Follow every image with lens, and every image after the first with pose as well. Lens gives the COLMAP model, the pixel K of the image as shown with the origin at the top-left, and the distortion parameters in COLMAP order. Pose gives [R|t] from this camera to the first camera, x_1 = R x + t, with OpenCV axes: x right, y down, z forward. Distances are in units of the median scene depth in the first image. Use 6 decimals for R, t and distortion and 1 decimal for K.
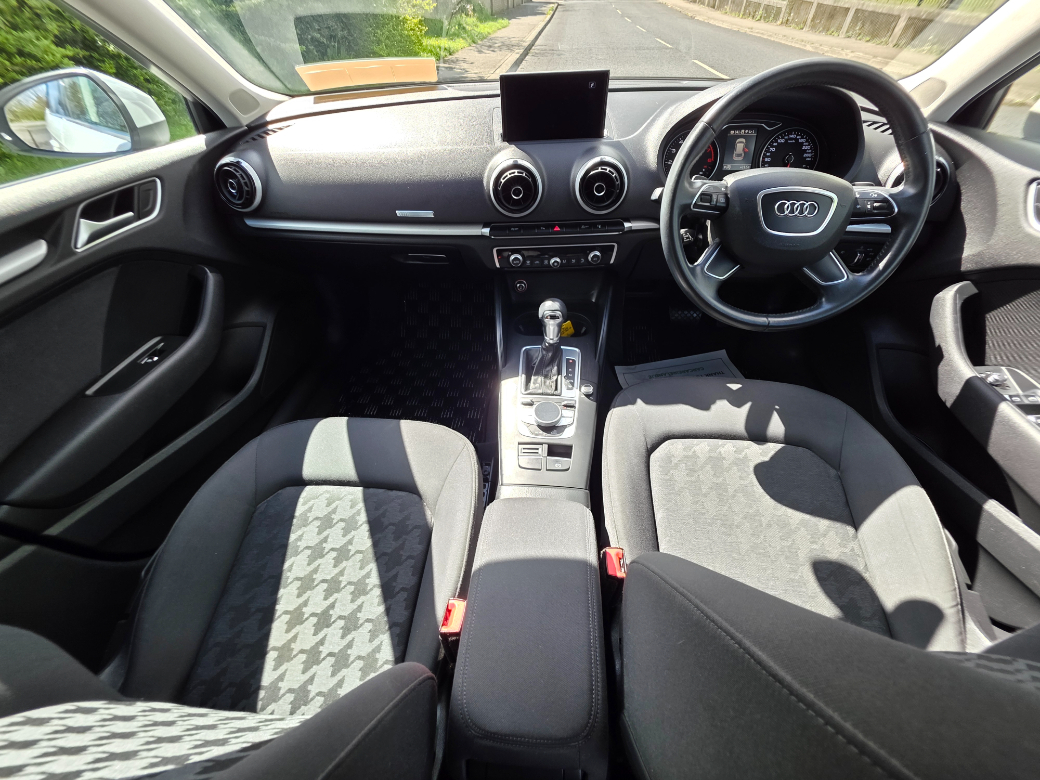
lens RADIAL K [[412.6, 0, 520.0], [0, 412.6, 390.0], [0, 0, 1]] dist [-0.000746, -0.000082]
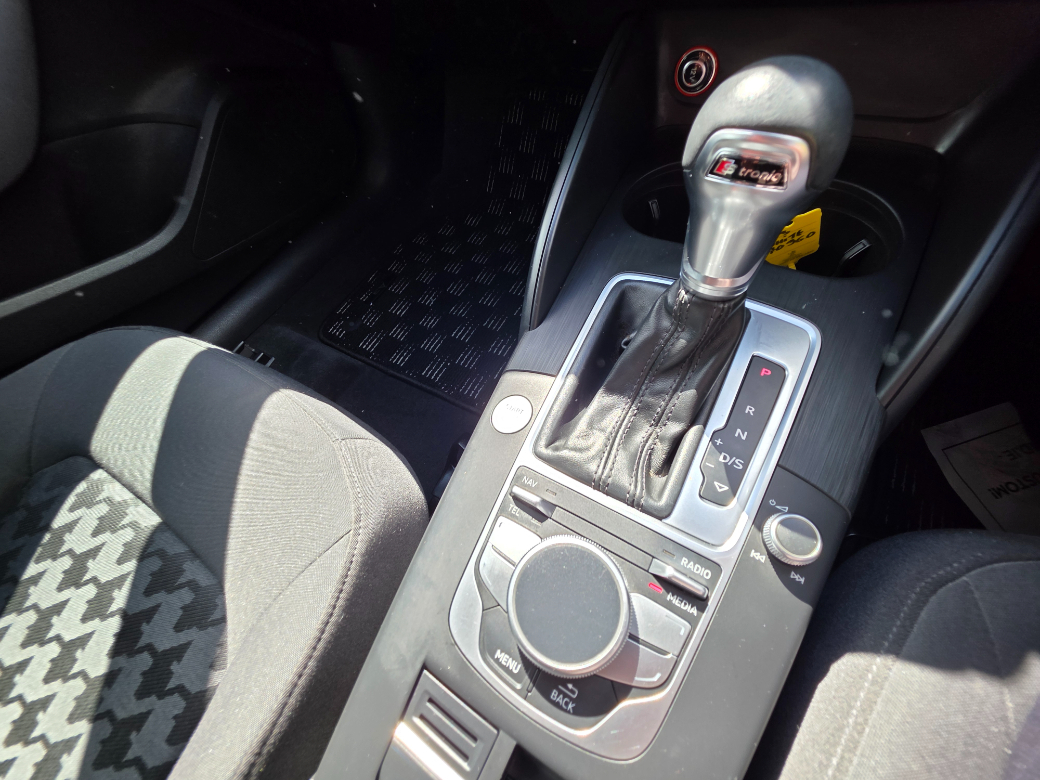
lens RADIAL K [[412.6, 0, 520.0], [0, 412.6, 390.0], [0, 0, 1]] dist [-0.000746, -0.000082]
pose [[0.899743, 0.305384, -0.311774, 0.070911], [-0.202709, 0.925086, 0.321132, -0.117673], [0.386487, -0.225736, 0.894243, 0.732927]]
